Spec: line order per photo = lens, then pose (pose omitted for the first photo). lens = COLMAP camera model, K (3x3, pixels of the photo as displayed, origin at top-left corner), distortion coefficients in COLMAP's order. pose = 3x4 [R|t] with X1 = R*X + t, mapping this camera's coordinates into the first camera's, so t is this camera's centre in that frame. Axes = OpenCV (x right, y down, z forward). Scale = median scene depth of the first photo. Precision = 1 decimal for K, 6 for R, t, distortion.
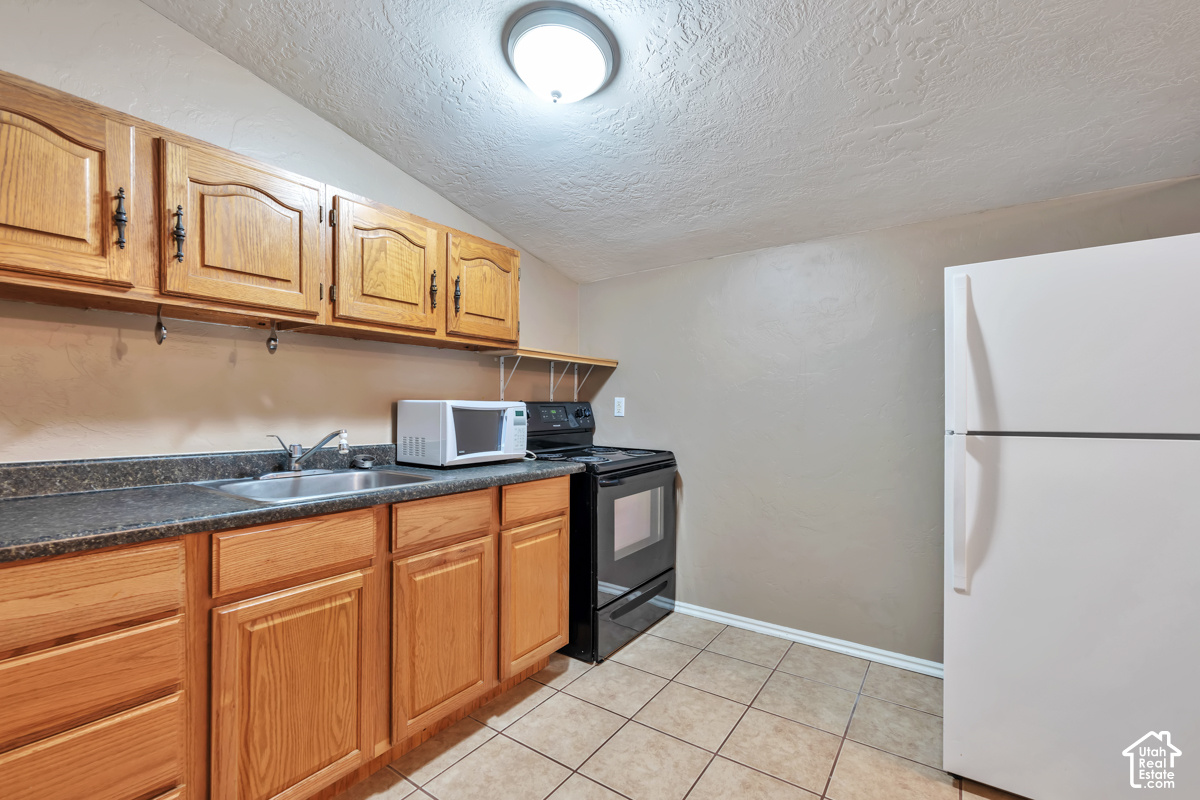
lens RADIAL K [[519.6, 0, 601.3], [0, 519.6, 407.6], [0, 0, 1]] dist [0.000767, -0.000414]
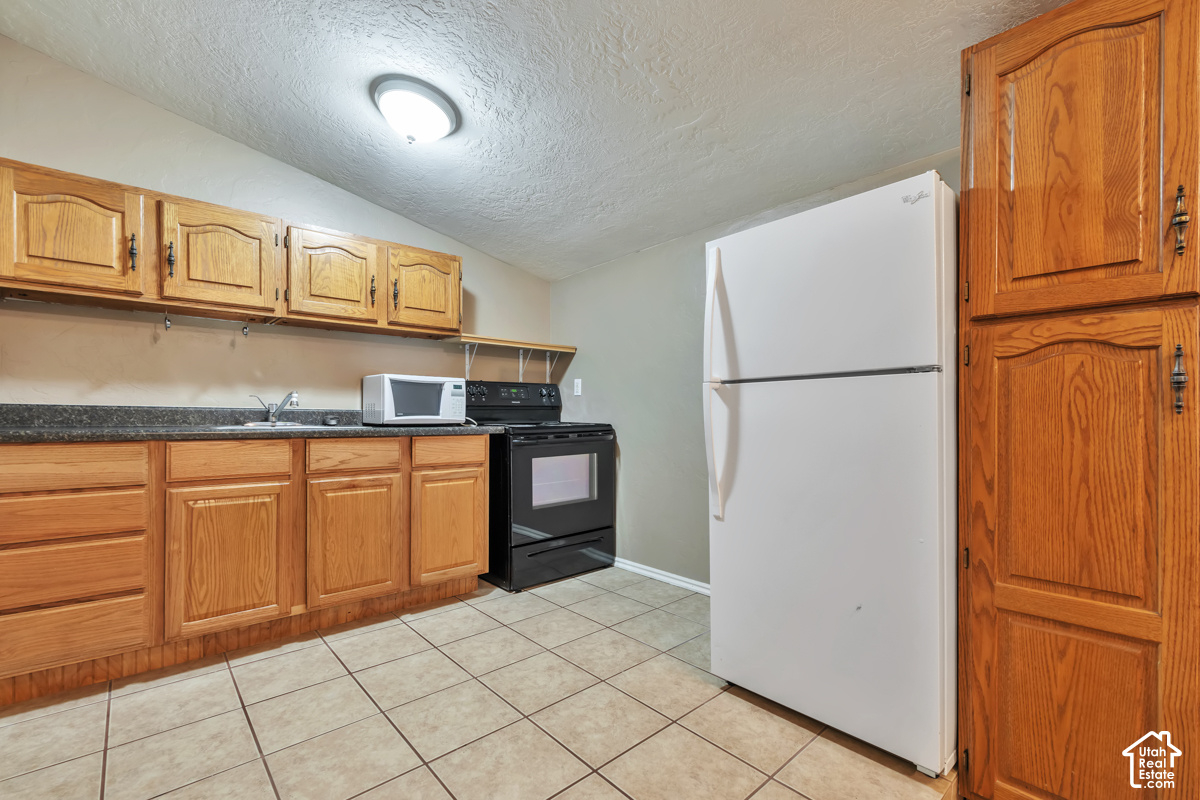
lens RADIAL K [[519.6, 0, 603.2], [0, 519.6, 411.4], [0, 0, 1]] dist [0.000767, -0.000414]
pose [[0.973583, -0.003524, -0.228305, 0.658336], [0.002020, 0.999975, -0.006823, 0.111777], [0.228323, 0.006182, 0.973566, -0.185412]]
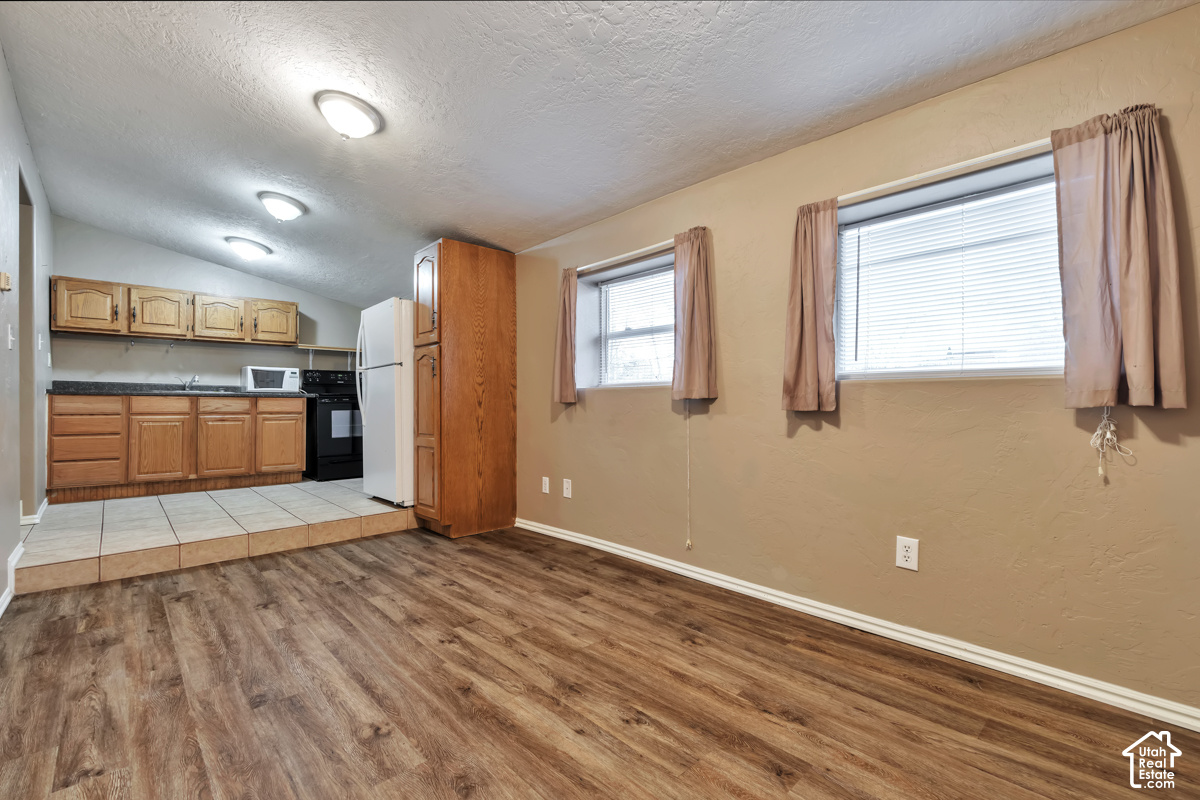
lens RADIAL K [[519.6, 0, 606.2], [0, 519.6, 390.4], [0, 0, 1]] dist [0.000767, -0.000414]
pose [[0.979239, -0.015479, -0.202116, 2.361746], [0.009545, 0.999495, -0.030303, 0.242771], [0.202483, 0.027745, 0.978893, -1.386477]]
